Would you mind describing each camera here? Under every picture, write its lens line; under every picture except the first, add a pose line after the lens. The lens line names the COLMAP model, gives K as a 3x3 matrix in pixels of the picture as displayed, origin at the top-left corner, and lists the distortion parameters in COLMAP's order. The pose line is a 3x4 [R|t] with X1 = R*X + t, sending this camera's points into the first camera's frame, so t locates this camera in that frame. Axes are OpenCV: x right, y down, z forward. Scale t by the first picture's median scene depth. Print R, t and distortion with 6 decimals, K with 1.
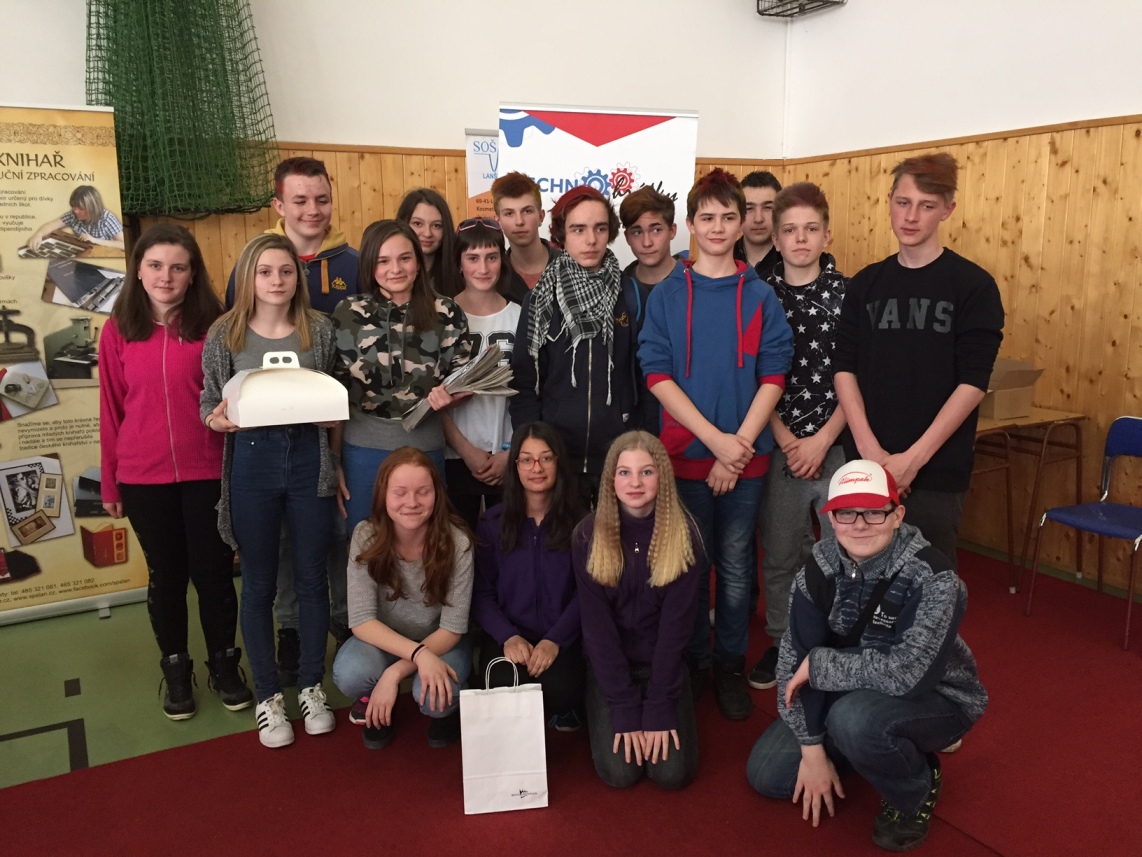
lens RADIAL K [[976.9, 0, 571.2], [0, 976.9, 430.5], [0, 0, 1]] dist [0.072533, -0.041399]
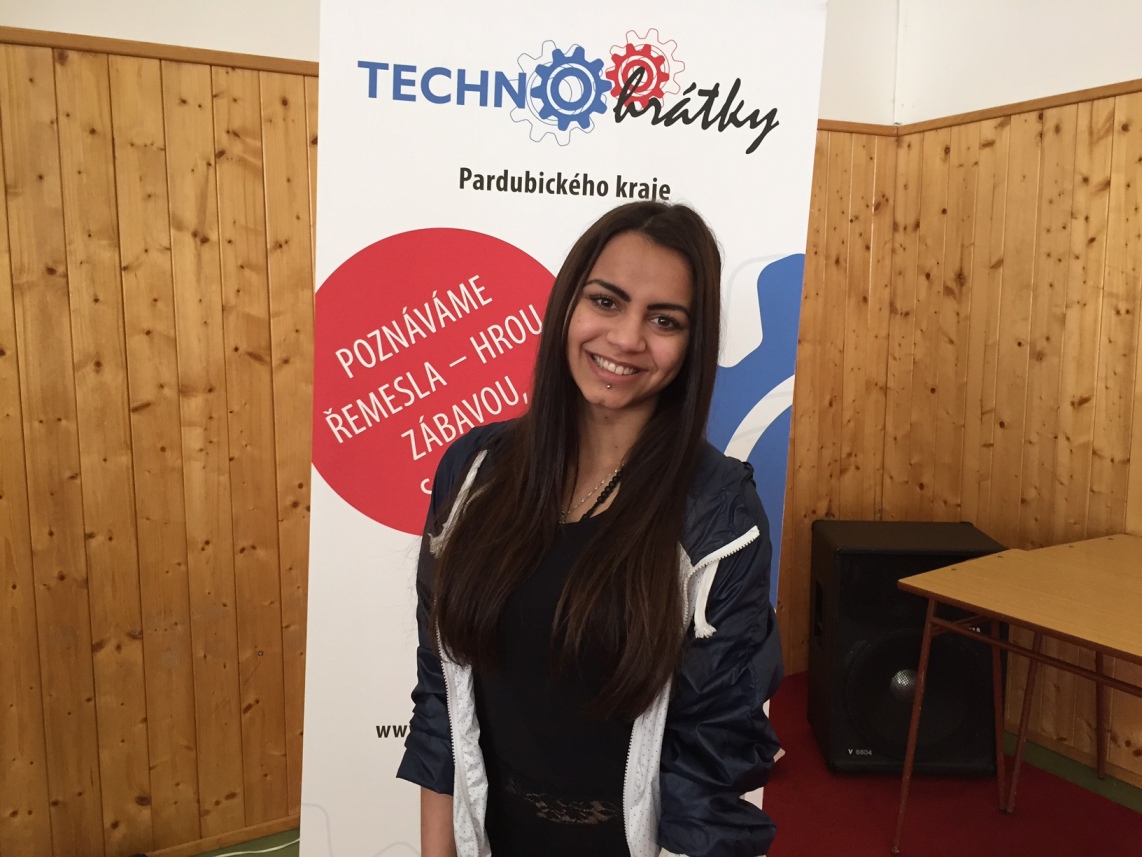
lens RADIAL K [[976.9, 0, 576.2], [0, 976.9, 421.7], [0, 0, 1]] dist [0.072533, -0.041399]
pose [[0.999615, 0.004575, 0.027353, 0.015867], [-0.002866, 0.998060, -0.062191, -0.087742], [-0.027584, 0.062088, 0.997689, 0.588118]]
